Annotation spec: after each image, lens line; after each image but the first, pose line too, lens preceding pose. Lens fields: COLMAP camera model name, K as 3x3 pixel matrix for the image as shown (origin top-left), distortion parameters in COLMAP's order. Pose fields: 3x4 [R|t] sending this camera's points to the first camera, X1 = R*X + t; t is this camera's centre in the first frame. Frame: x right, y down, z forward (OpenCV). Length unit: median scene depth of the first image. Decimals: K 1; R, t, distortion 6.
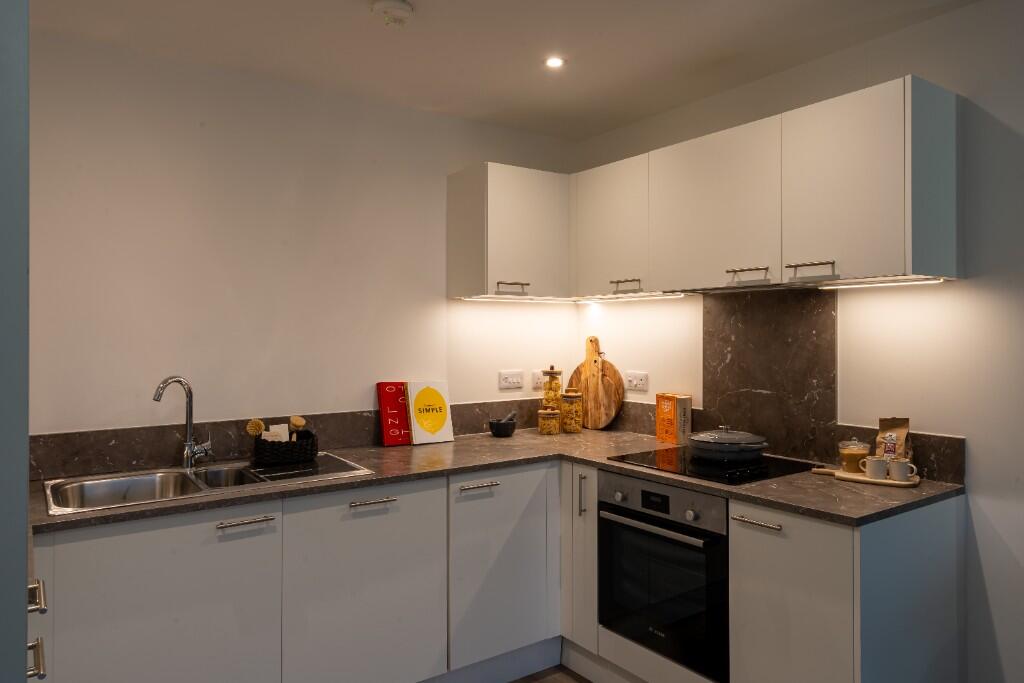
lens RADIAL K [[693.5, 0, 512.7], [0, 693.5, 324.9], [0, 0, 1]] dist [0.005176, 0.000046]
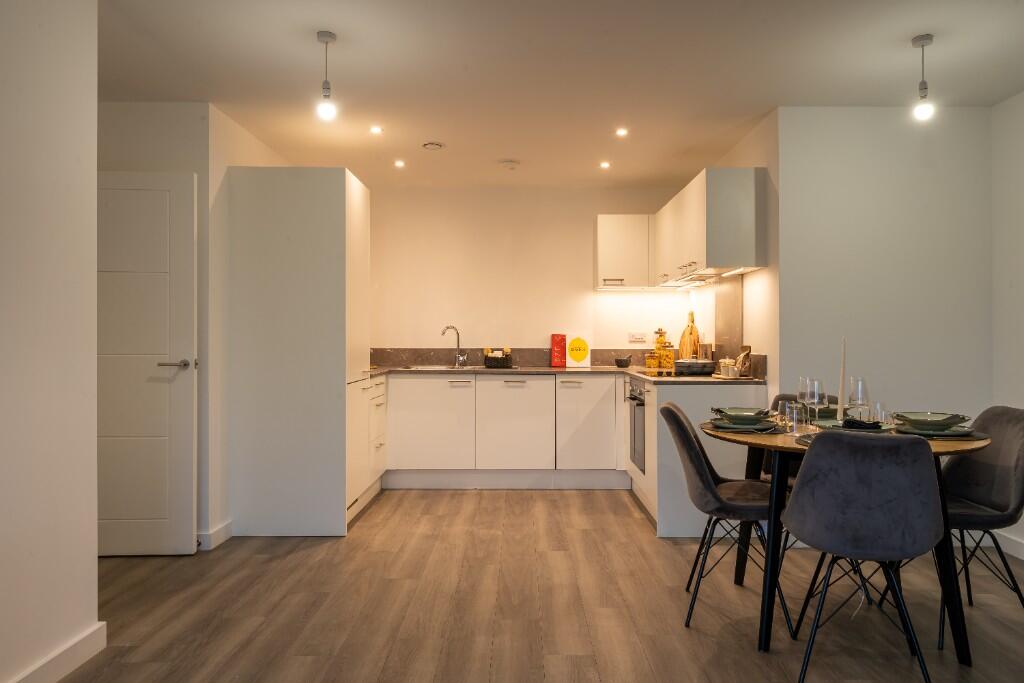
lens RADIAL K [[694.2, 0, 517.5], [0, 694.2, 332.6], [0, 0, 1]] dist [-0.019905, -0.001185]
pose [[0.812338, 0.002270, -0.583183, 0.925531], [0.000422, 0.999990, 0.004481, 0.076168], [0.583187, -0.003886, 0.812329, -0.670540]]
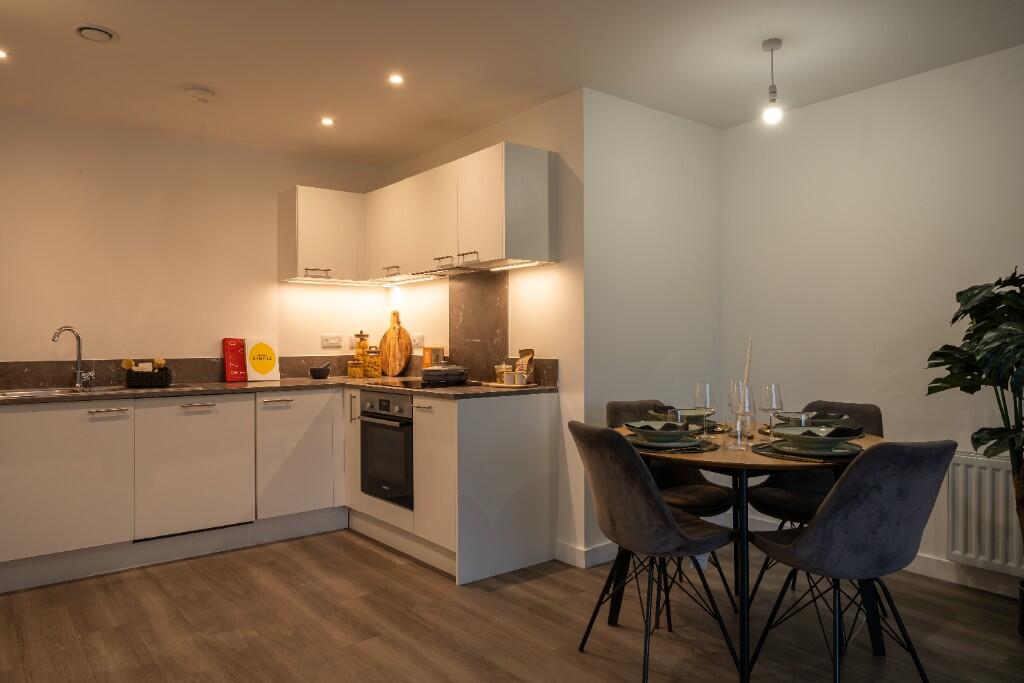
lens RADIAL K [[693.5, 0, 517.9], [0, 693.5, 342.8], [0, 0, 1]] dist [0.005176, 0.000046]
pose [[0.998385, -0.002824, 0.056740, 0.362703], [0.001959, 0.999881, 0.015298, 0.077570], [-0.056776, -0.015162, 0.998272, -0.509254]]
